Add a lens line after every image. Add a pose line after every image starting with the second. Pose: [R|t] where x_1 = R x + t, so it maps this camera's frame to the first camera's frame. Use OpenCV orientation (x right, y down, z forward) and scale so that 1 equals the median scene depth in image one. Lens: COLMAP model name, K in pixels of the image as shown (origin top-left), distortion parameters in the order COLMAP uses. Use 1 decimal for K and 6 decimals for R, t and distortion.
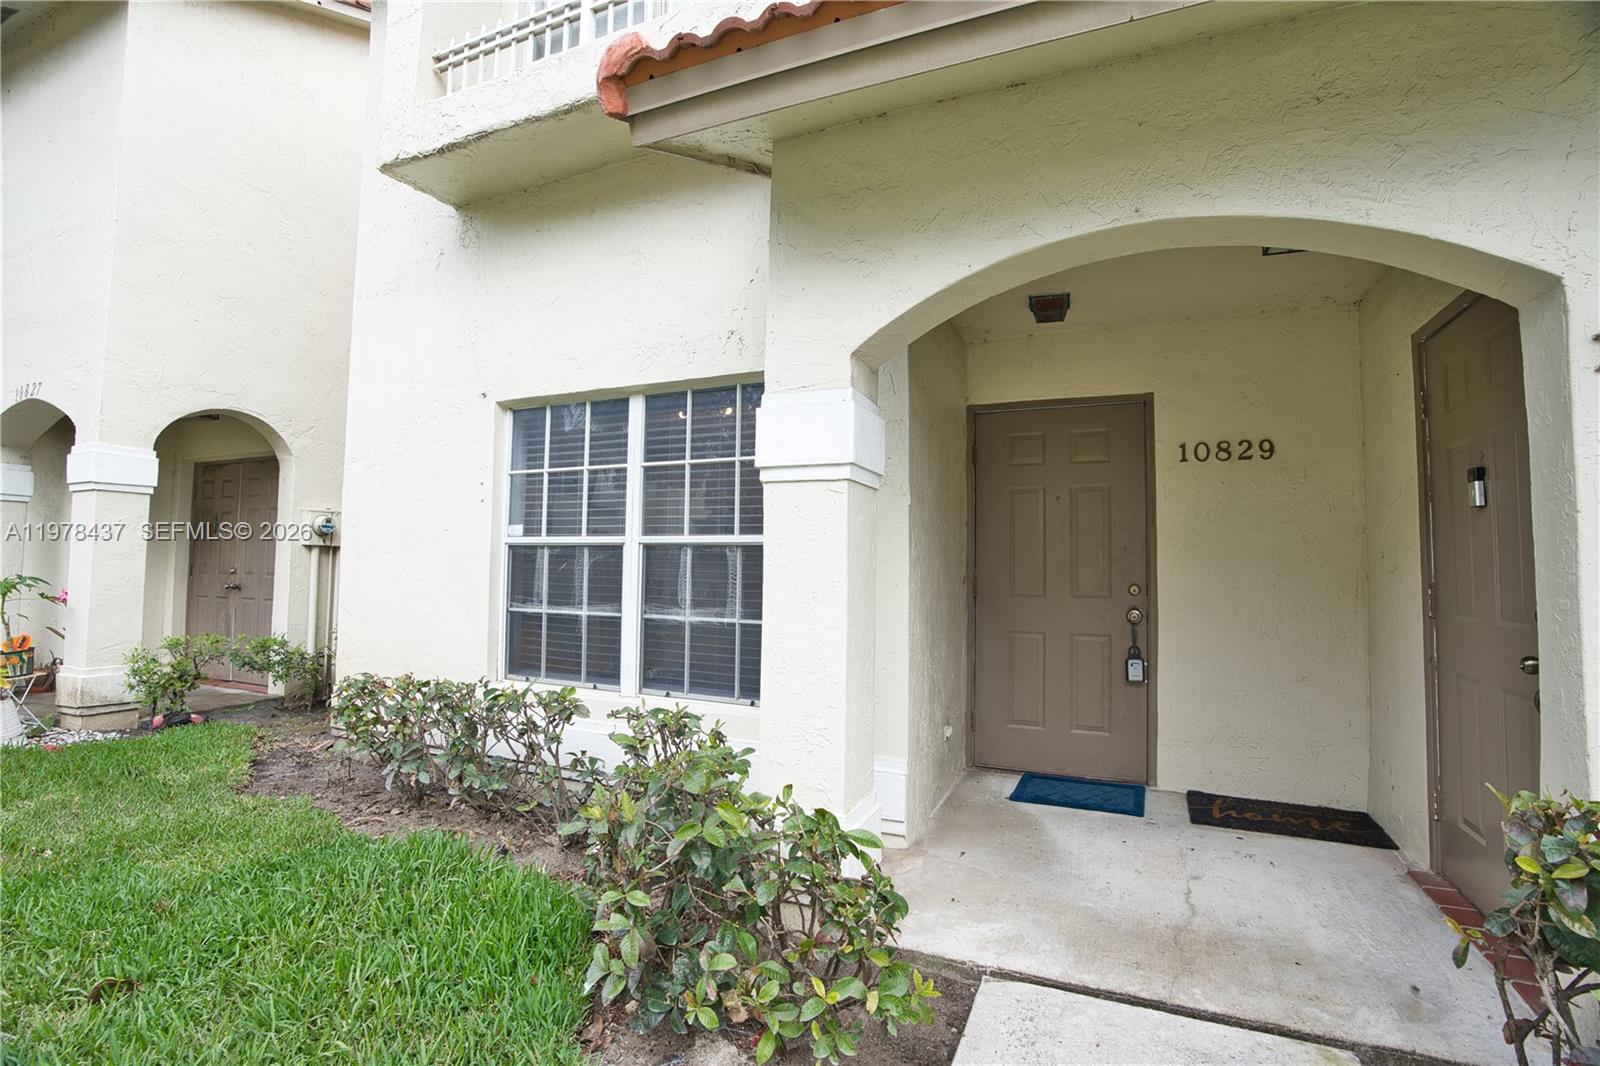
lens RADIAL K [[739.2, 0, 805.4], [0, 739.2, 527.4], [0, 0, 1]] dist [-0.075573, 0.032995]
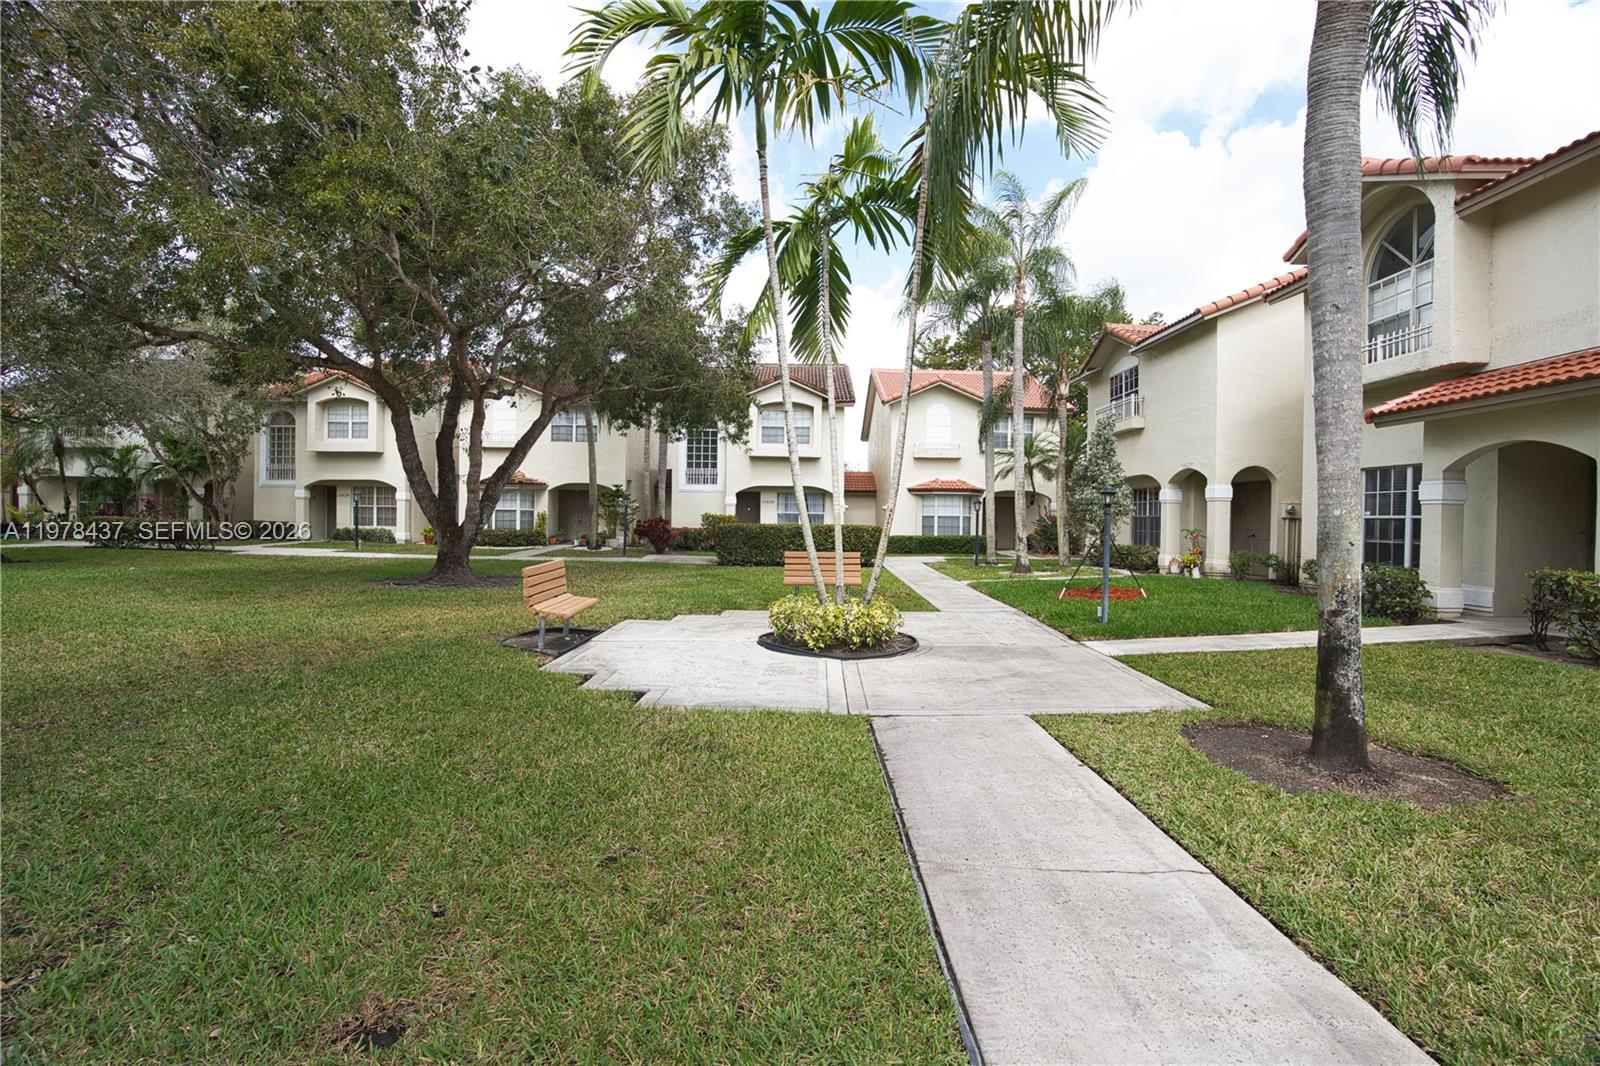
lens RADIAL K [[739.2, 0, 805.4], [0, 739.2, 527.4], [0, 0, 1]] dist [-0.075573, 0.032995]
pose [[0.416630, 0.008229, -0.909039, 1.190482], [0.034121, 0.999113, 0.024683, -0.083469], [0.908436, -0.041301, 0.415980, -2.088444]]
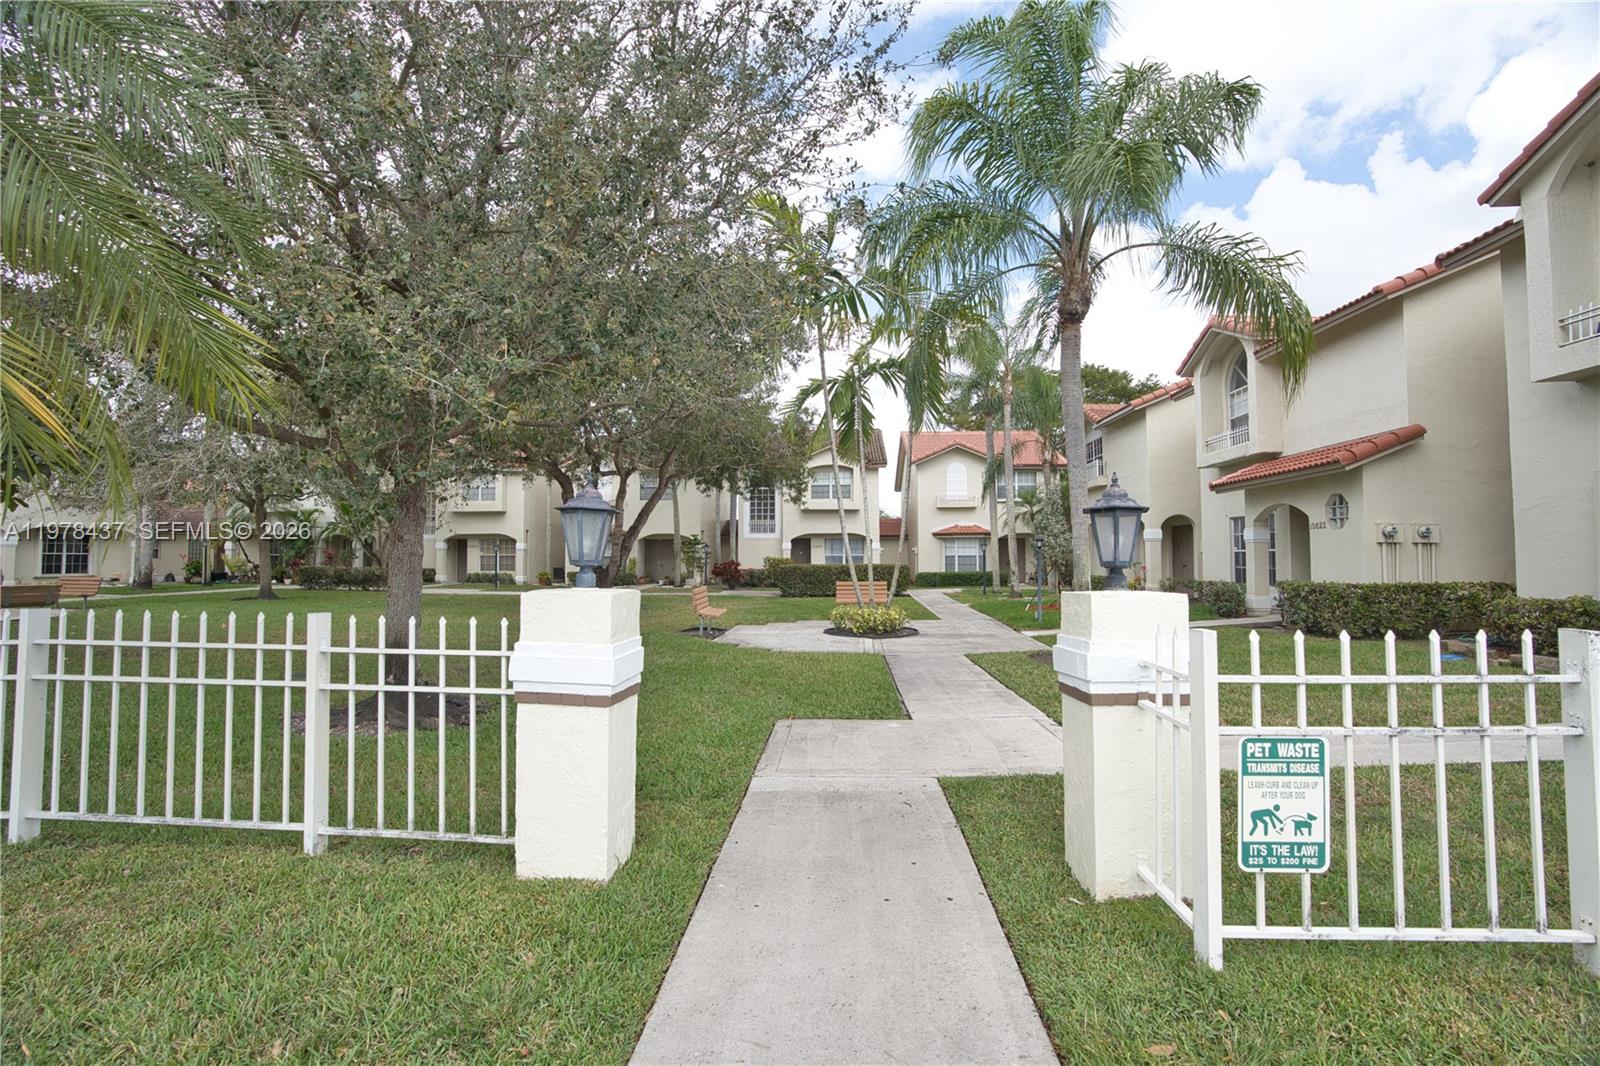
lens RADIAL K [[739.2, 0, 805.4], [0, 739.2, 527.4], [0, 0, 1]] dist [-0.075573, 0.032995]
pose [[0.365343, -0.050330, -0.929512, 2.450719], [0.051381, 0.998105, -0.033849, -0.100229], [0.929454, -0.035392, 0.367236, -2.685367]]
